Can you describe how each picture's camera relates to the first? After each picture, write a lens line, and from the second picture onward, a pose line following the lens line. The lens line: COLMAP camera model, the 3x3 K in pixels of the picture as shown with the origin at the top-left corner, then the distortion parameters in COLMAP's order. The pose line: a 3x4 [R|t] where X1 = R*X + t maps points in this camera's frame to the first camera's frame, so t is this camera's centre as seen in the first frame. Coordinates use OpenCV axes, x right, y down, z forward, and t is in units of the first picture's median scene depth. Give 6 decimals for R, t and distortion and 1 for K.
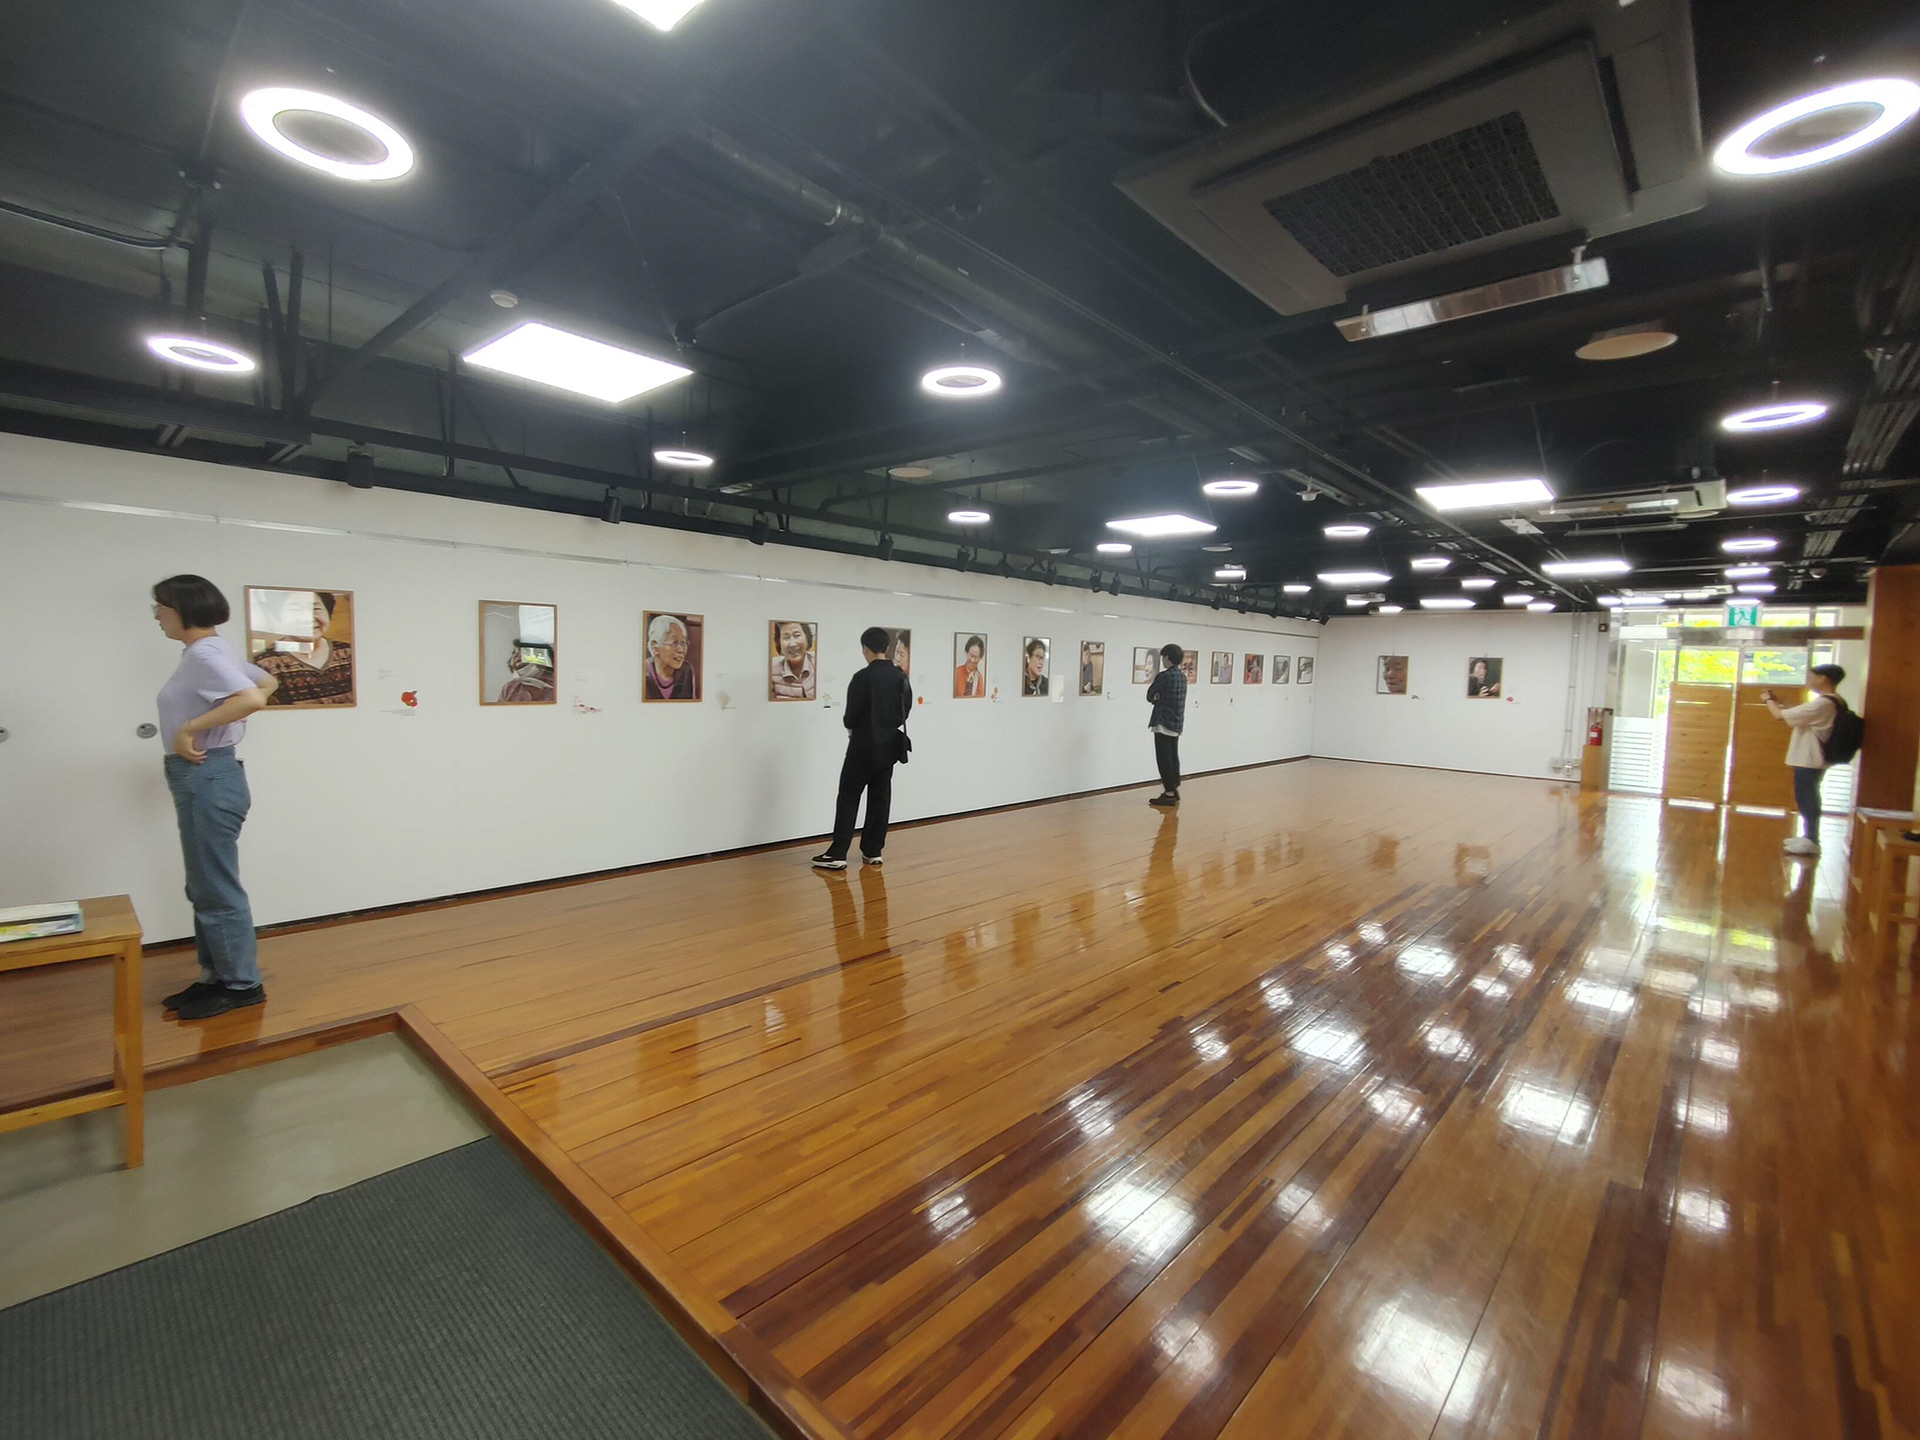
lens RADIAL K [[854.4, 0, 949.4], [0, 854.4, 712.9], [0, 0, 1]] dist [-0.002152, -0.000101]
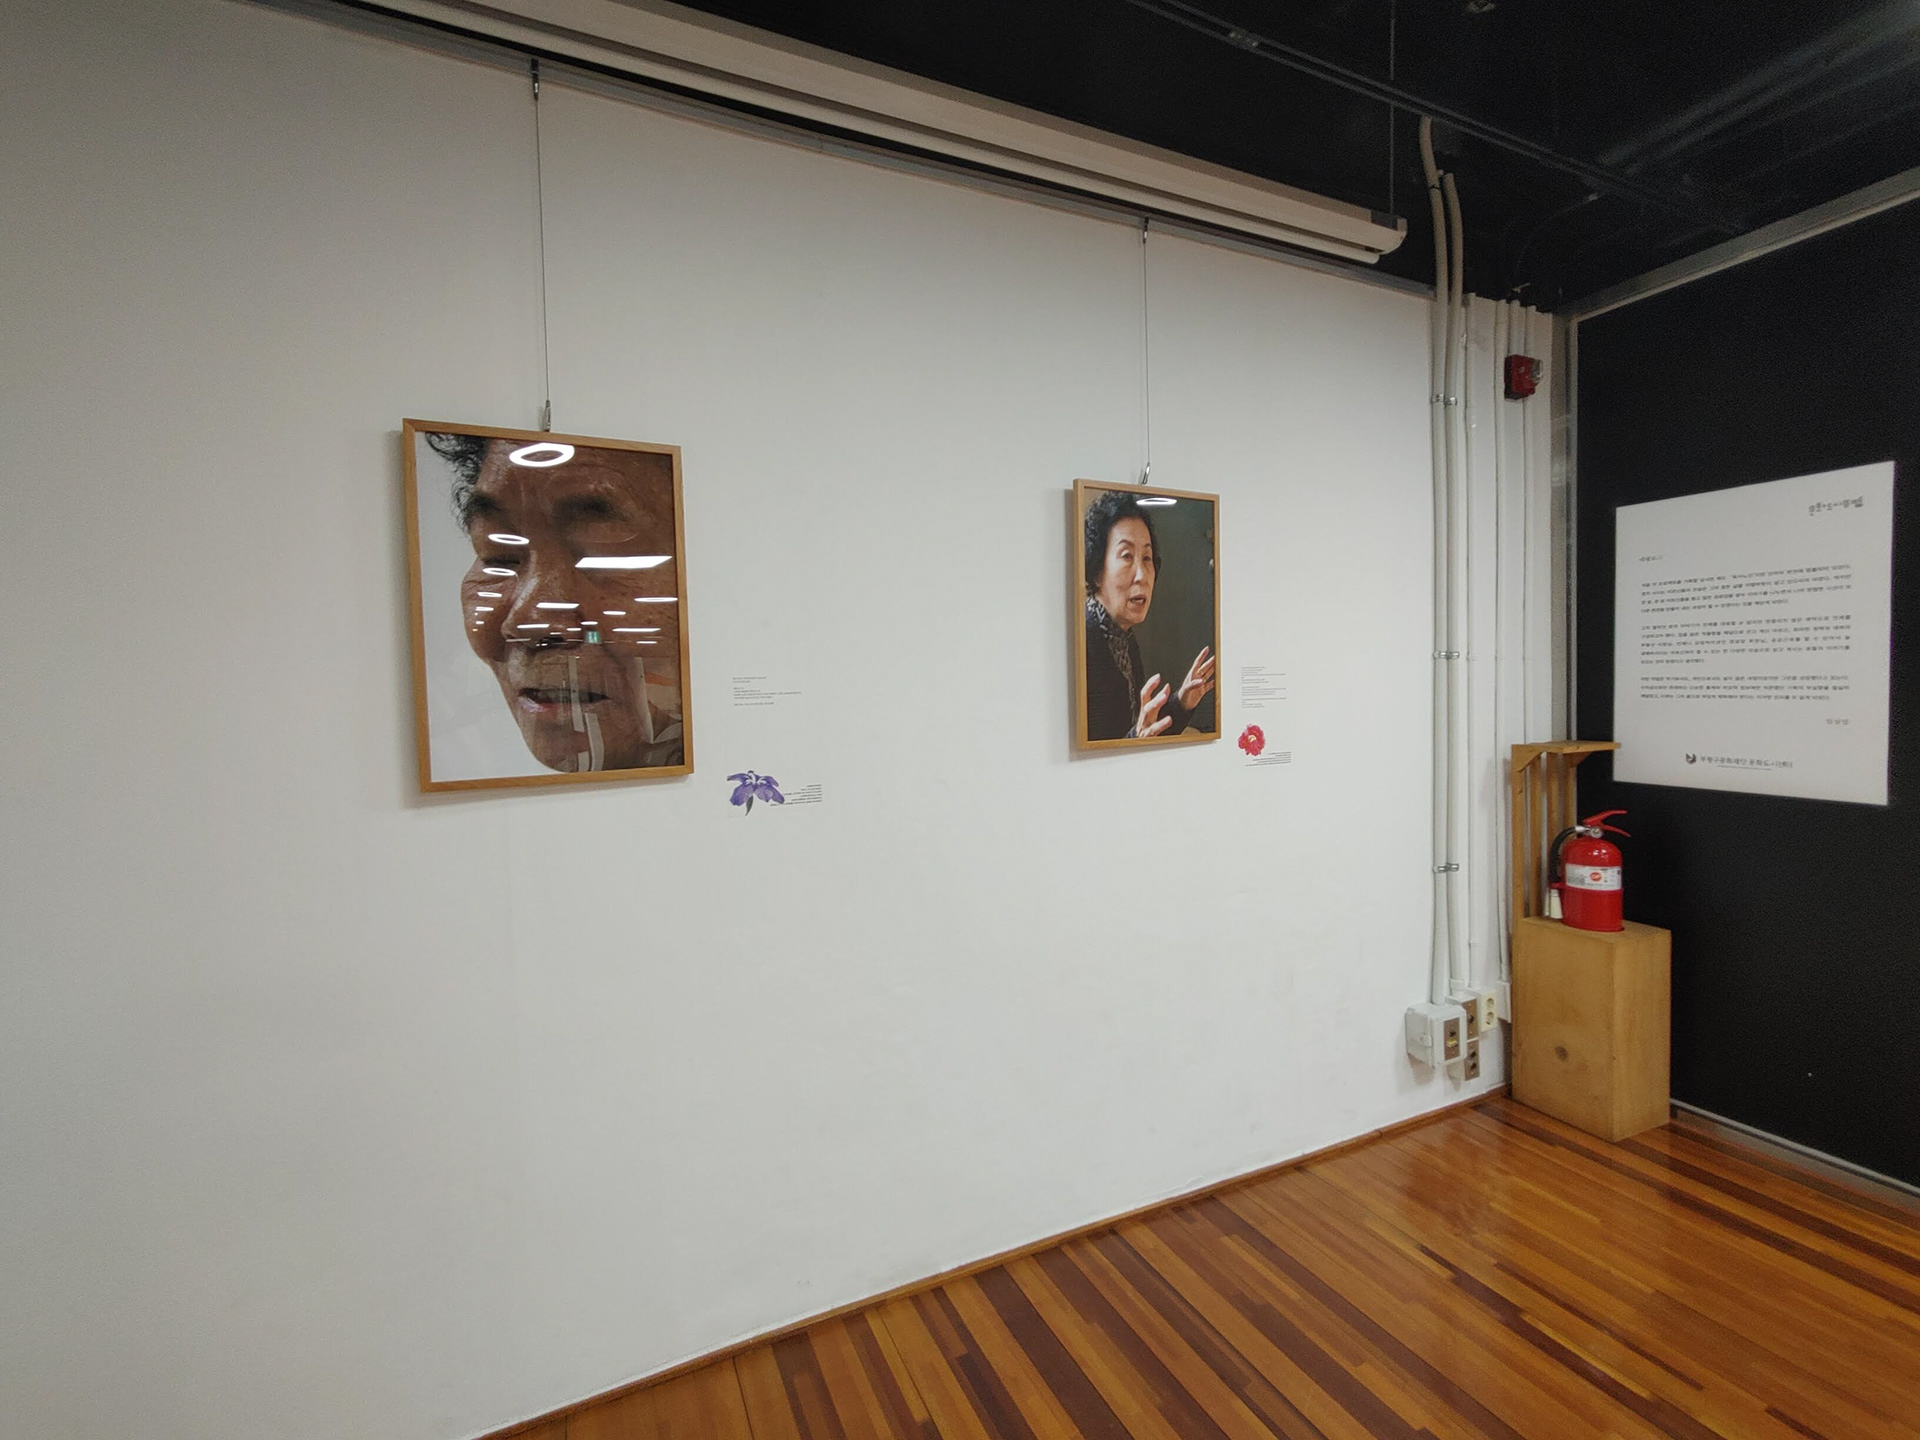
lens RADIAL K [[844.8, 0, 946.8], [0, 844.8, 709.0], [0, 0, 1]] dist [-0.003170, -0.000981]
pose [[0.379366, -0.067446, 0.922785, 0.900495], [0.090468, 0.995265, 0.035551, -0.064395], [-0.920813, 0.069995, 0.383672, 1.880680]]
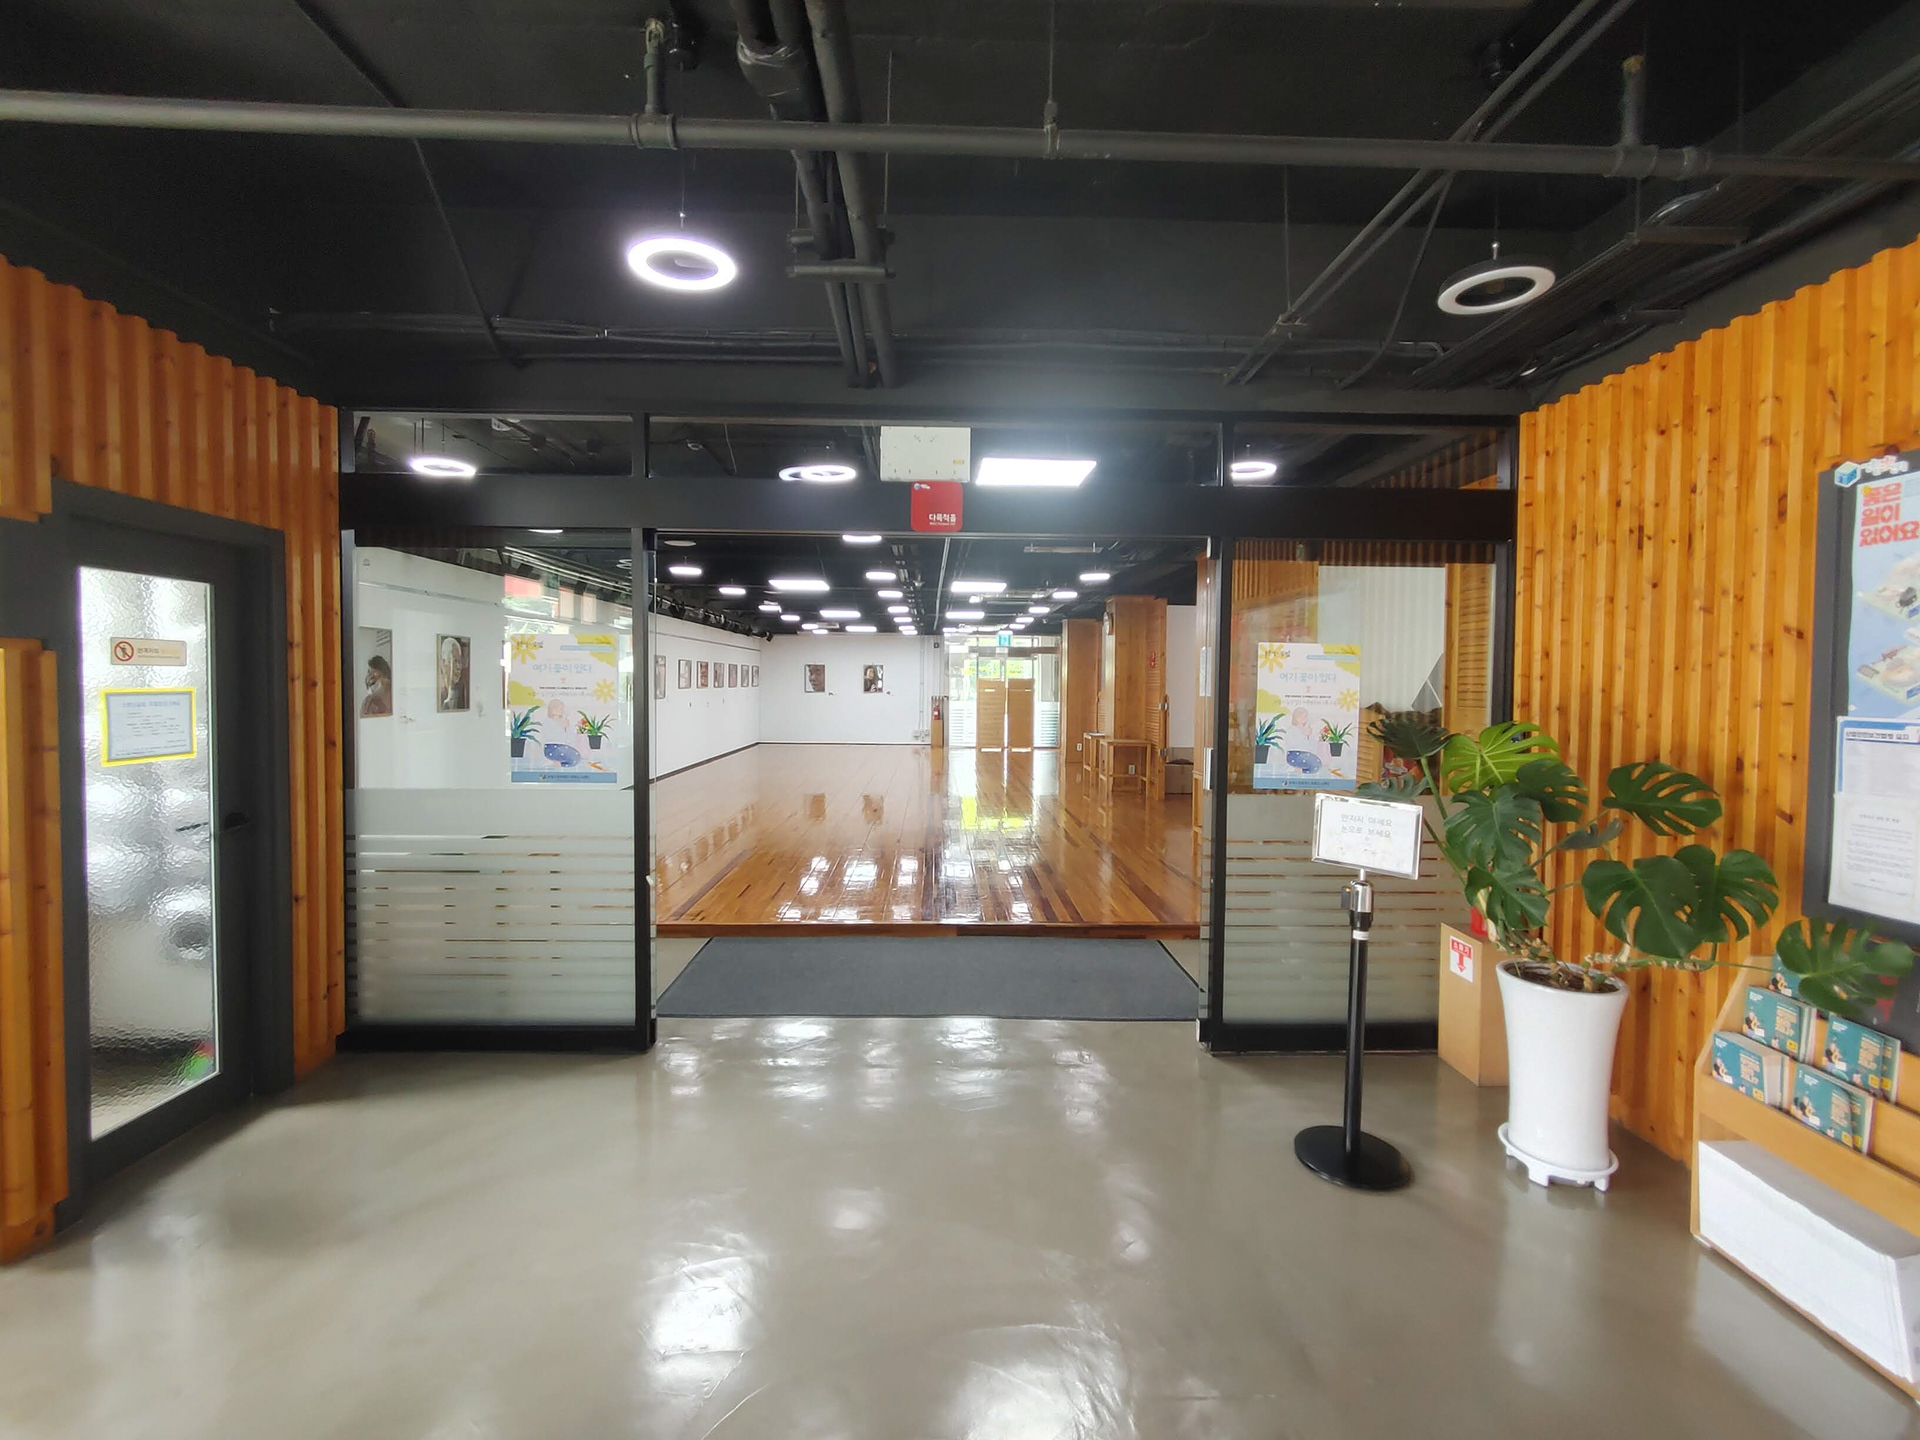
lens RADIAL K [[844.8, 0, 946.8], [0, 844.8, 709.0], [0, 0, 1]] dist [-0.003170, -0.000981]
pose [[0.723072, -0.044591, 0.689332, -0.546383], [0.052850, 0.998560, 0.009156, 0.007700], [-0.688748, 0.029811, 0.724388, -0.260760]]
